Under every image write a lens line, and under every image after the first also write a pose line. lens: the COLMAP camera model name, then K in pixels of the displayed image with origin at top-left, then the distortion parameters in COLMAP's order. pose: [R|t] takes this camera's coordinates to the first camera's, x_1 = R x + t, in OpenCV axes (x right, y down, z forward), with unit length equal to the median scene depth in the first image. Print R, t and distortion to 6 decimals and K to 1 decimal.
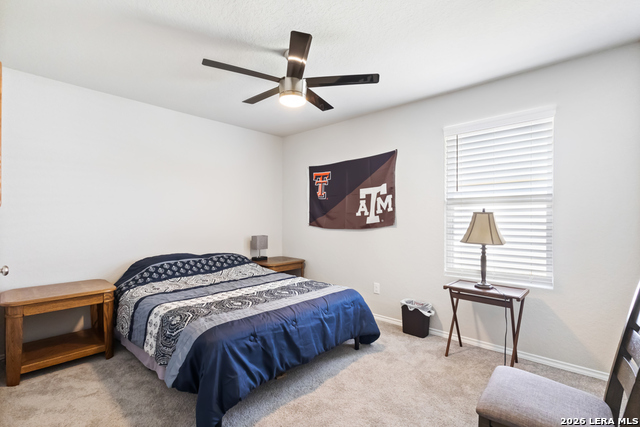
lens RADIAL K [[294.4, 0, 319.2], [0, 294.4, 214.8], [0, 0, 1]] dist [-0.000543, 0.000106]
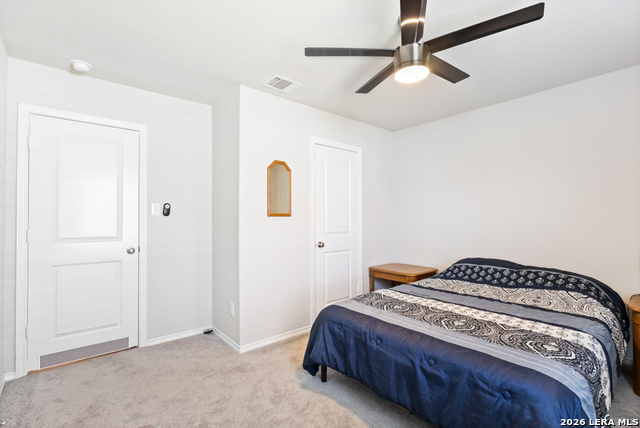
lens RADIAL K [[294.4, 0, 320.1], [0, 294.4, 214.3], [0, 0, 1]] dist [-0.000543, 0.000106]
pose [[-0.123214, -0.022459, -0.992126, 0.763821], [0.015145, 0.999585, -0.024509, 0.010681], [0.992265, -0.018046, -0.122822, 0.893214]]
